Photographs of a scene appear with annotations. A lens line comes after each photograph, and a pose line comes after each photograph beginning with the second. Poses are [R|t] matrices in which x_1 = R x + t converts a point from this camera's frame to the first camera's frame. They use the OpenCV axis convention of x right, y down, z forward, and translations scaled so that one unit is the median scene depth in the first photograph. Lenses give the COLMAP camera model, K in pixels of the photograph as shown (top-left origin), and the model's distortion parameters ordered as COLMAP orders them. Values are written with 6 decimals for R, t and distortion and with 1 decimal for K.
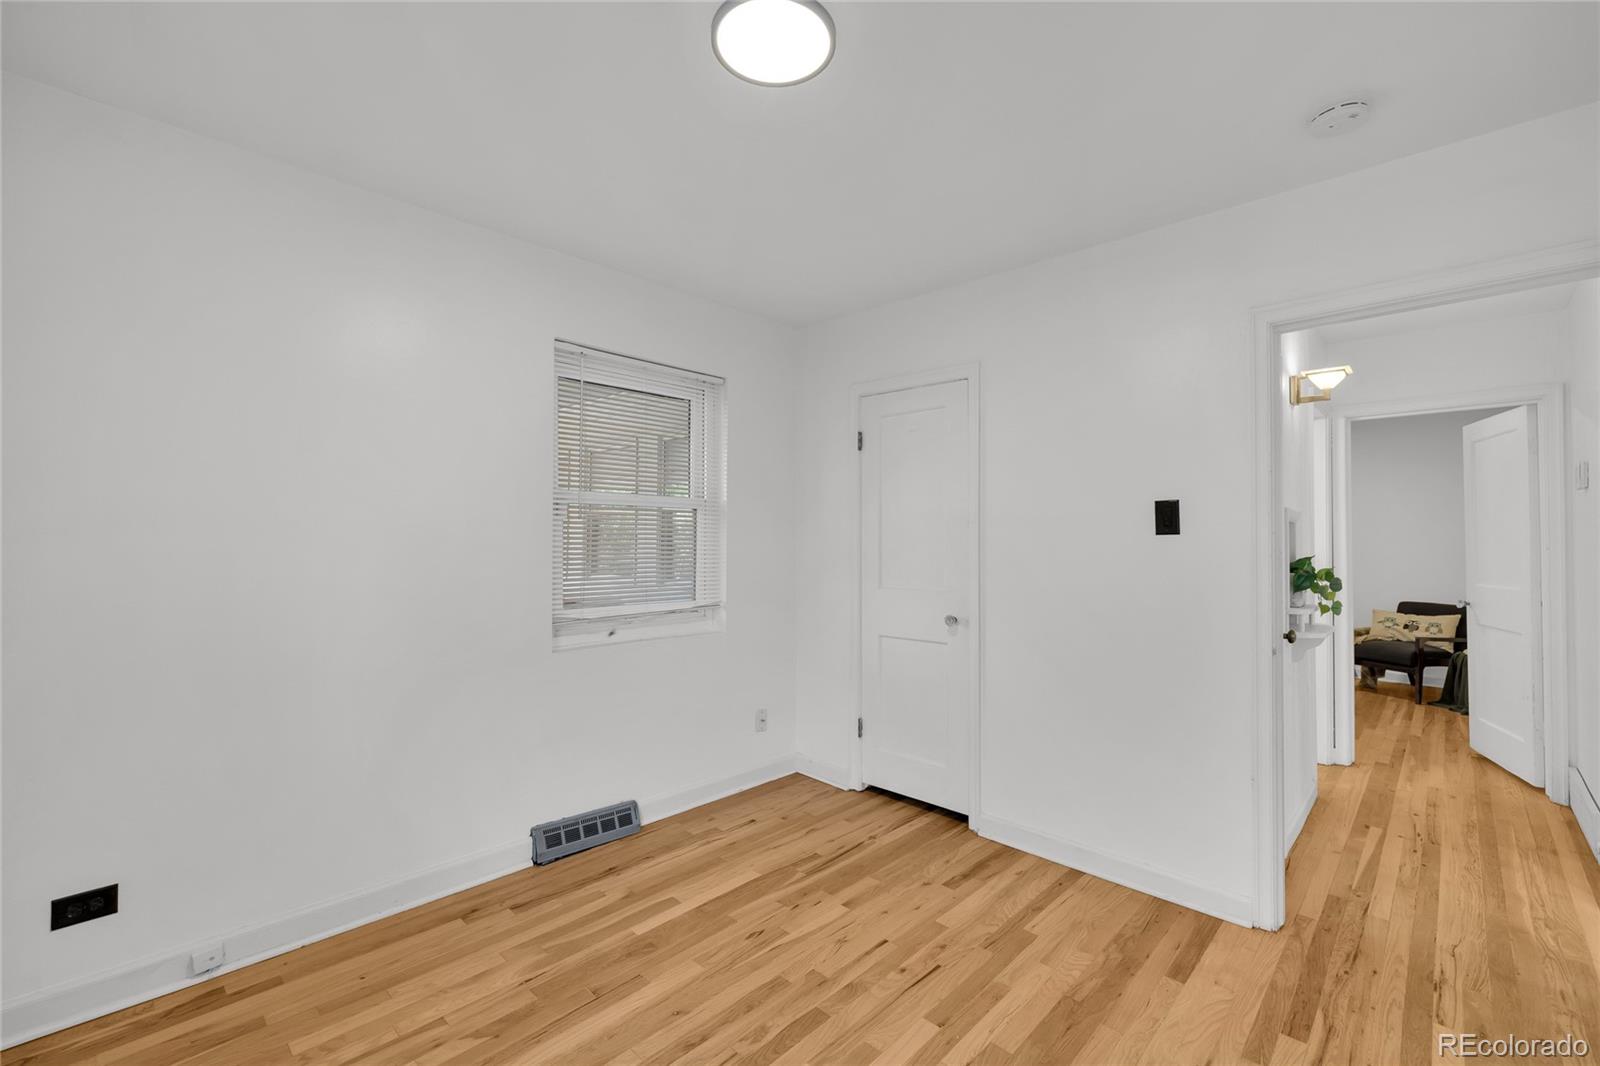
lens RADIAL K [[678.1, 0, 794.5], [0, 678.1, 532.9], [0, 0, 1]] dist [0.002027, -0.000046]
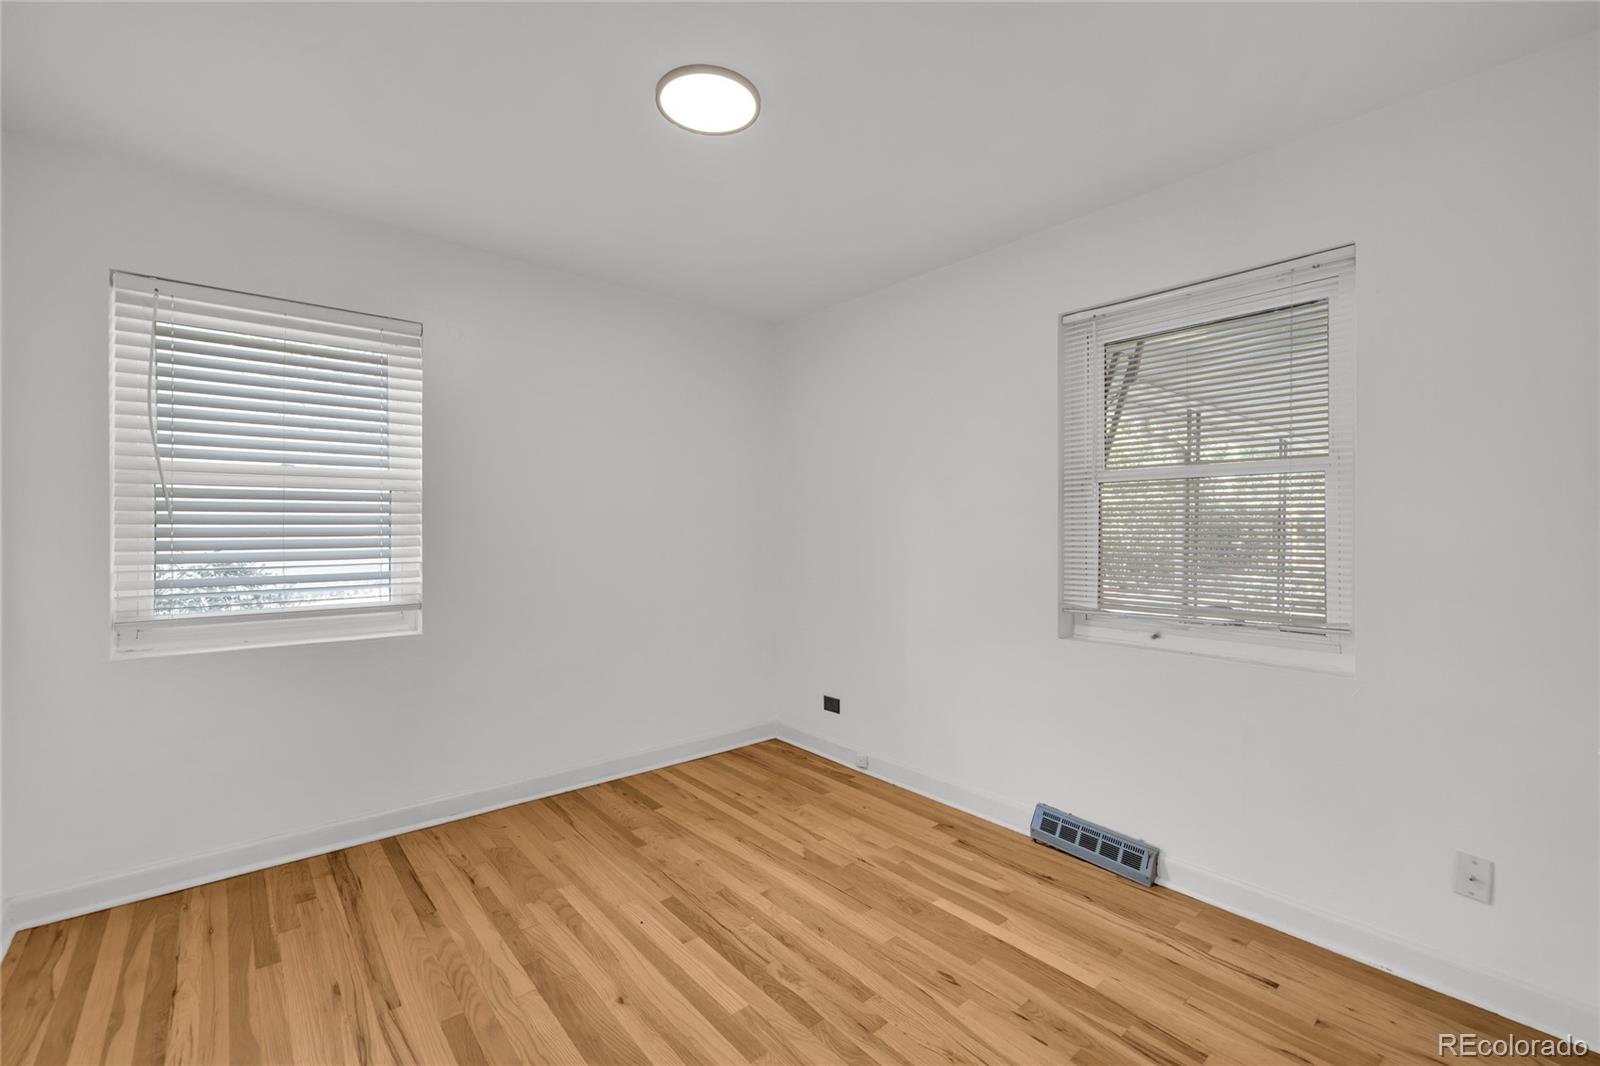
lens RADIAL K [[678.1, 0, 796.1], [0, 678.1, 532.9], [0, 0, 1]] dist [0.002027, -0.000046]
pose [[-0.099388, 0.001360, -0.995048, 0.803721], [0.009969, 0.999950, 0.000371, 0.024834], [0.994999, -0.009882, -0.099397, 0.885377]]
